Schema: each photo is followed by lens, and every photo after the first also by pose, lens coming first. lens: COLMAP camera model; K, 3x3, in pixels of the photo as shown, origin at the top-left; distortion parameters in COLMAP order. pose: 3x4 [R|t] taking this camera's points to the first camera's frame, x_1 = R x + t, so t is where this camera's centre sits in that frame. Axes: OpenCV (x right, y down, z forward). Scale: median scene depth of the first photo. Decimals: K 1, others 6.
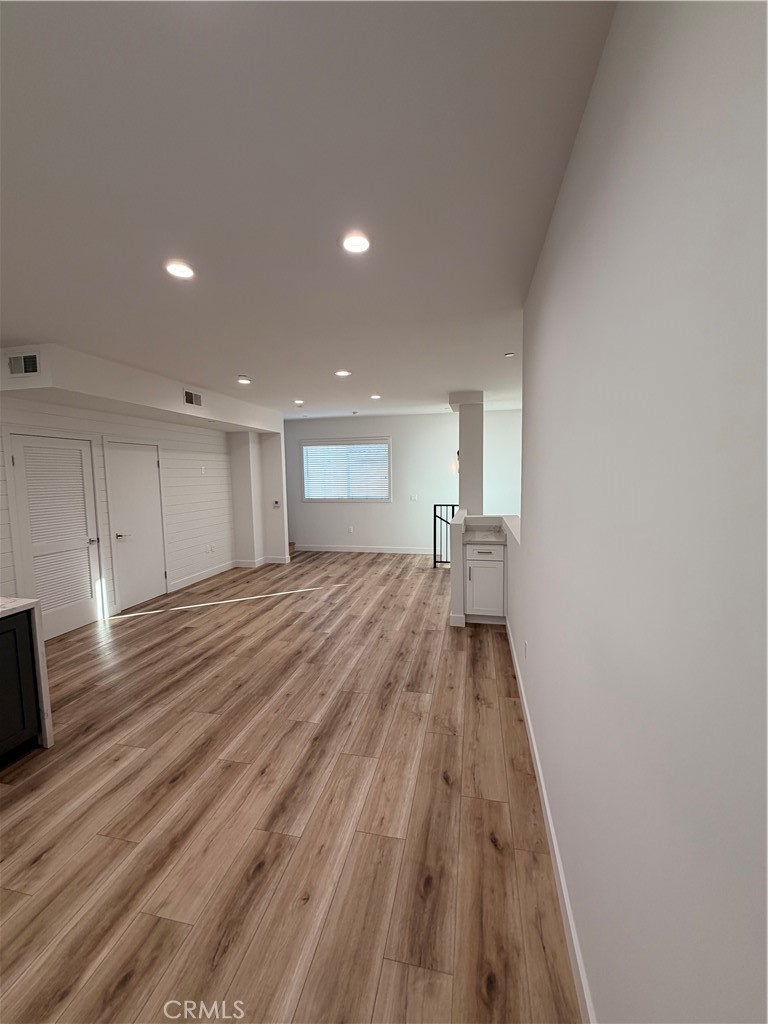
lens RADIAL K [[408.5, 0, 383.1], [0, 408.5, 509.2], [0, 0, 1]] dist [-0.001398, 0.000512]
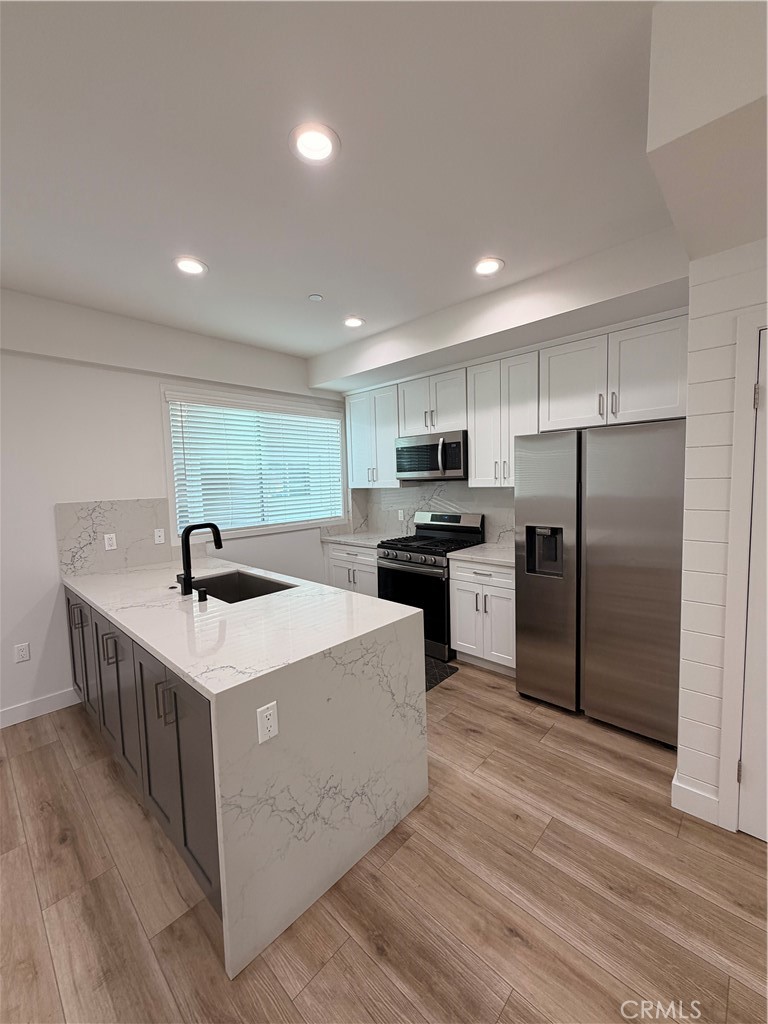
lens RADIAL K [[408.5, 0, 382.3], [0, 408.5, 509.1], [0, 0, 1]] dist [-0.001398, 0.000512]
pose [[-0.511162, 0.095469, -0.854166, -0.336949], [-0.036971, 0.990450, 0.132826, -0.043653], [0.858689, 0.099475, -0.502751, 0.861602]]
